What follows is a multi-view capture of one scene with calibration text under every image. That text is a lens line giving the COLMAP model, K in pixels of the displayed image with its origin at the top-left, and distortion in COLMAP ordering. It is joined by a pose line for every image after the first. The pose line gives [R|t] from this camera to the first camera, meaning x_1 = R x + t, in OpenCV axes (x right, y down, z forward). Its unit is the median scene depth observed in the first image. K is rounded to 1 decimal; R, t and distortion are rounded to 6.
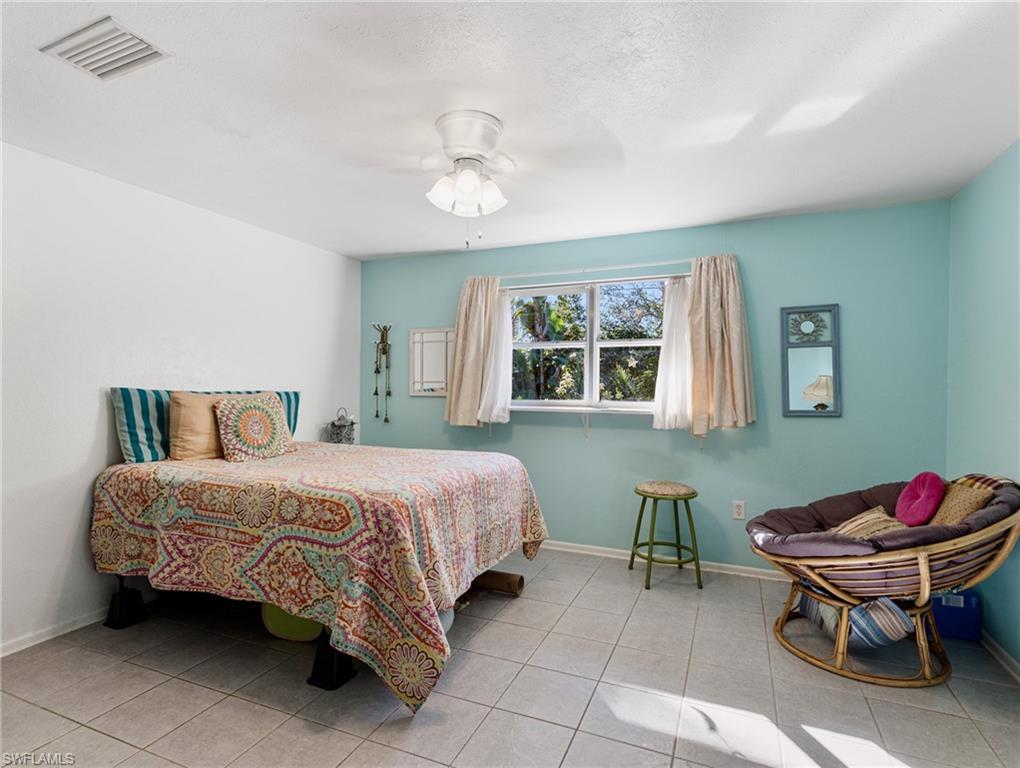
lens RADIAL K [[510.7, 0, 519.6], [0, 510.7, 374.0], [0, 0, 1]] dist [0.022836, -0.020593]
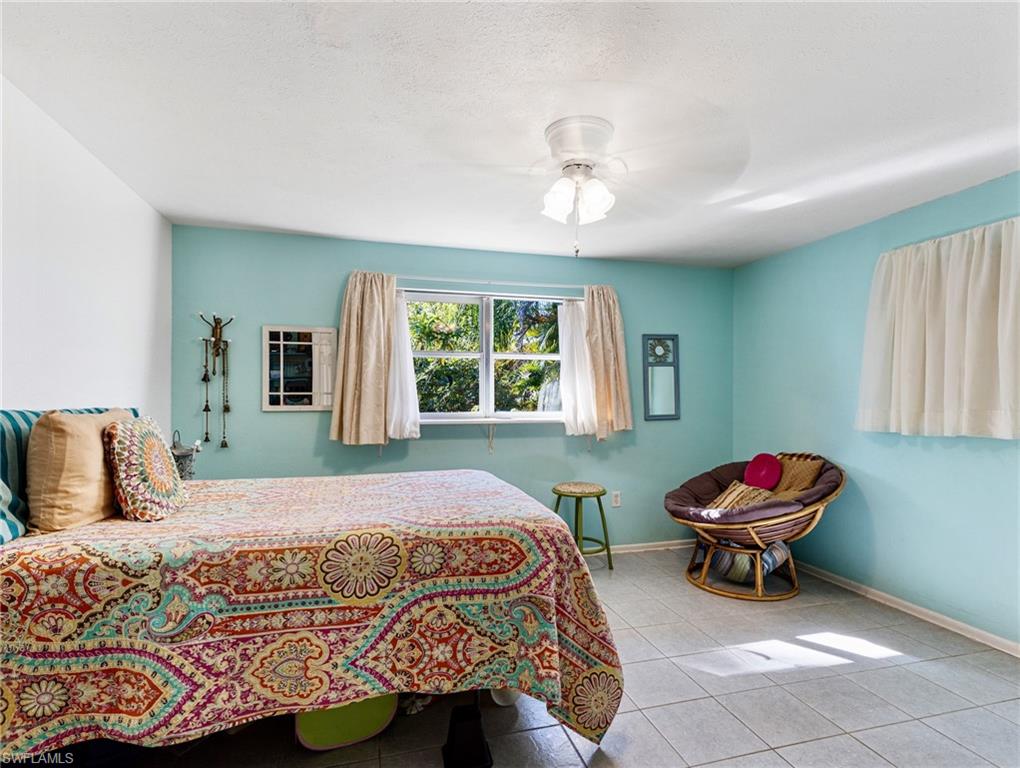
lens RADIAL K [[515.5, 0, 512.5], [0, 515.5, 381.7], [0, 0, 1]] dist [0.006834, -0.000876]
pose [[0.789381, 0.012351, 0.613779, -0.757779], [-0.009184, 0.999923, -0.008311, 0.002019], [-0.613835, 0.000923, 0.789434, 0.285145]]
